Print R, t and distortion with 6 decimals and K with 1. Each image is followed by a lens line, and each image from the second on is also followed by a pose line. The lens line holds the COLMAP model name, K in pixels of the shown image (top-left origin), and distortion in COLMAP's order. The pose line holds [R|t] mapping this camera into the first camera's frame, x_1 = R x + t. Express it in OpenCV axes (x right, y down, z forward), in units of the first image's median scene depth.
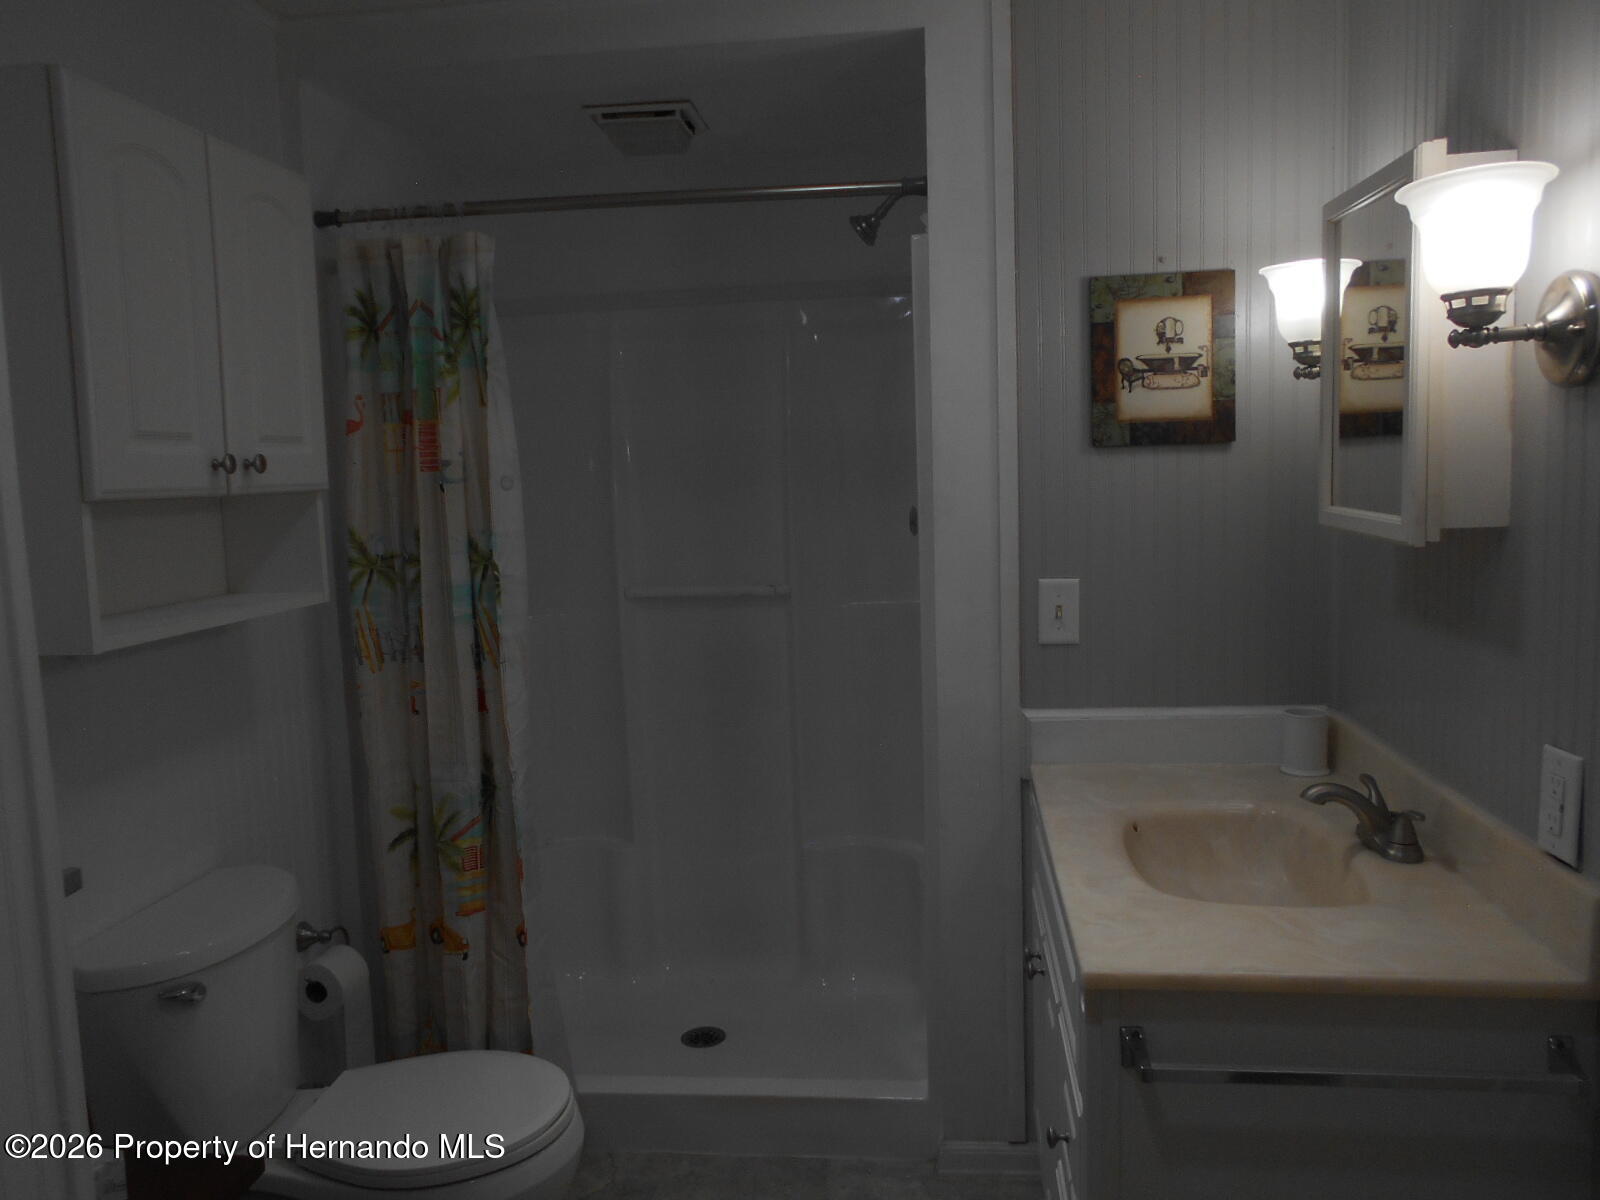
lens RADIAL K [[1260.3, 0, 801.8], [0, 1260.3, 598.8], [0, 0, 1]] dist [-0.004829, 0.012015]
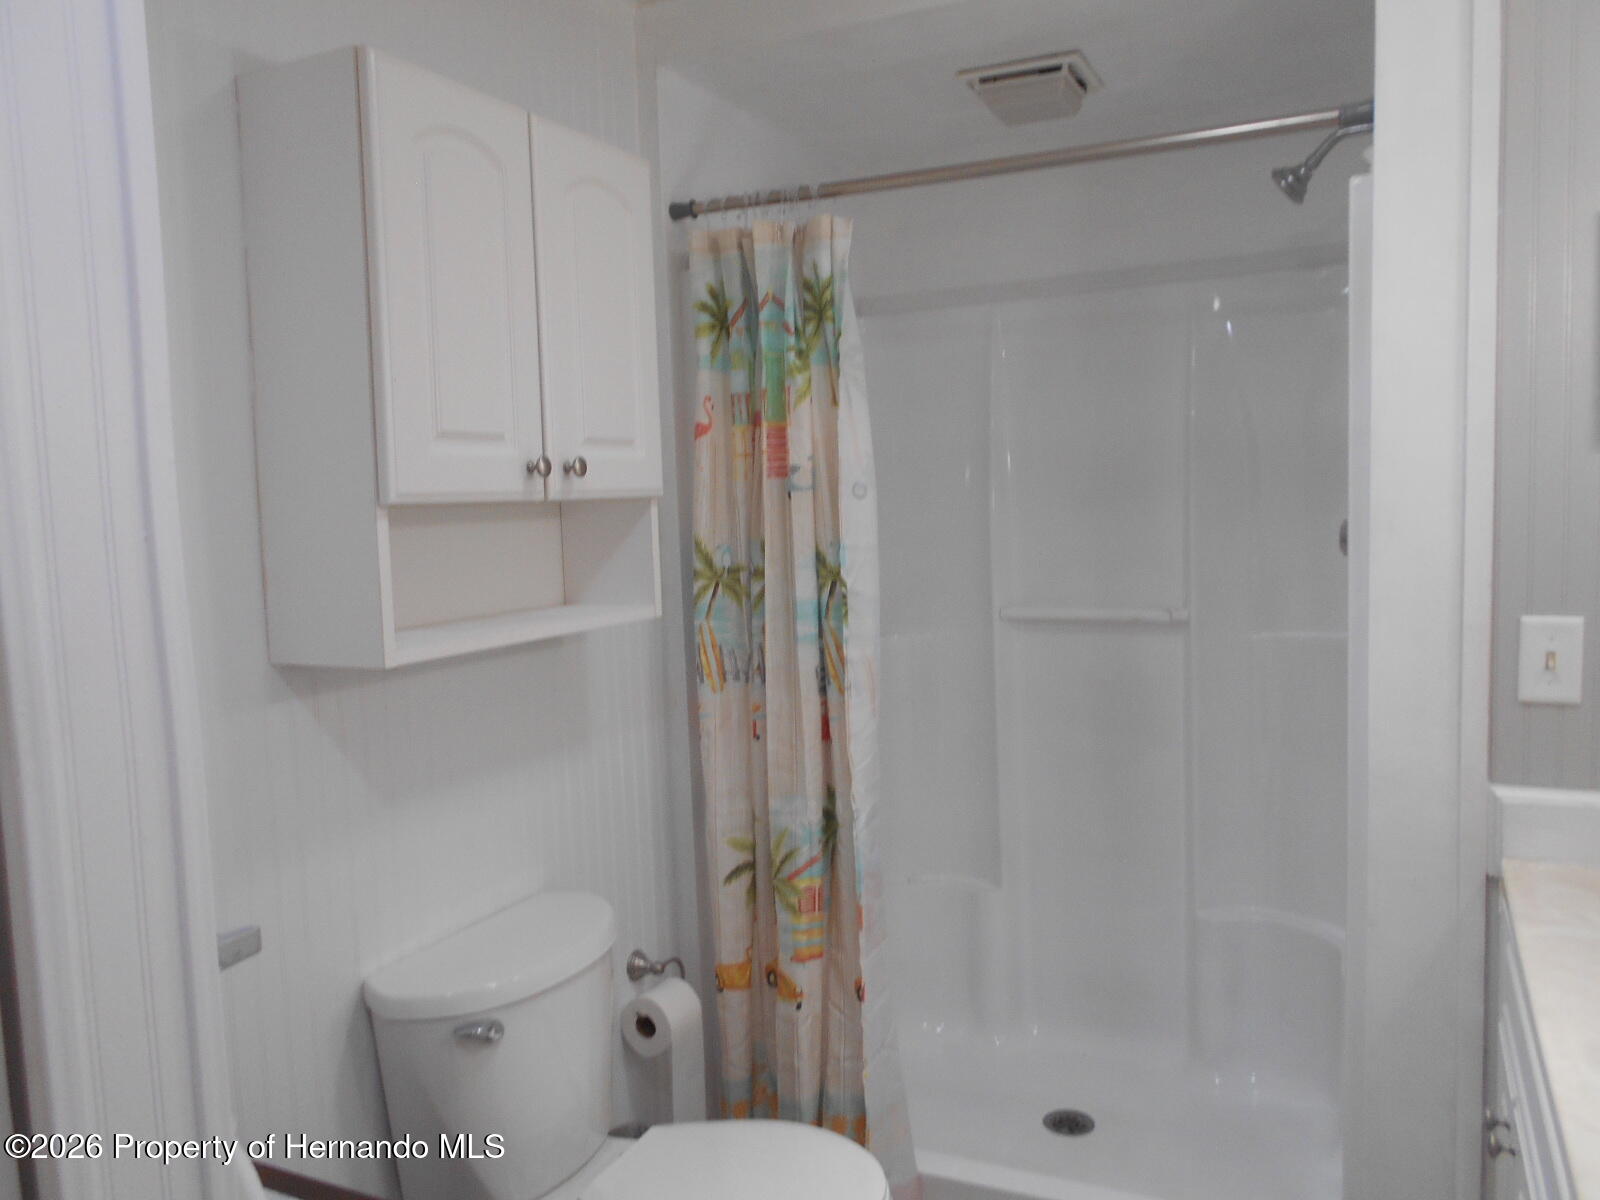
lens RADIAL K [[1260.3, 0, 799.4], [0, 1260.3, 607.5], [0, 0, 1]] dist [-0.004829, 0.012015]
pose [[0.947770, 0.028569, -0.317671, 0.016393], [-0.030259, 0.999542, -0.000385, -0.006176], [0.317515, 0.009977, 0.948201, 0.128804]]
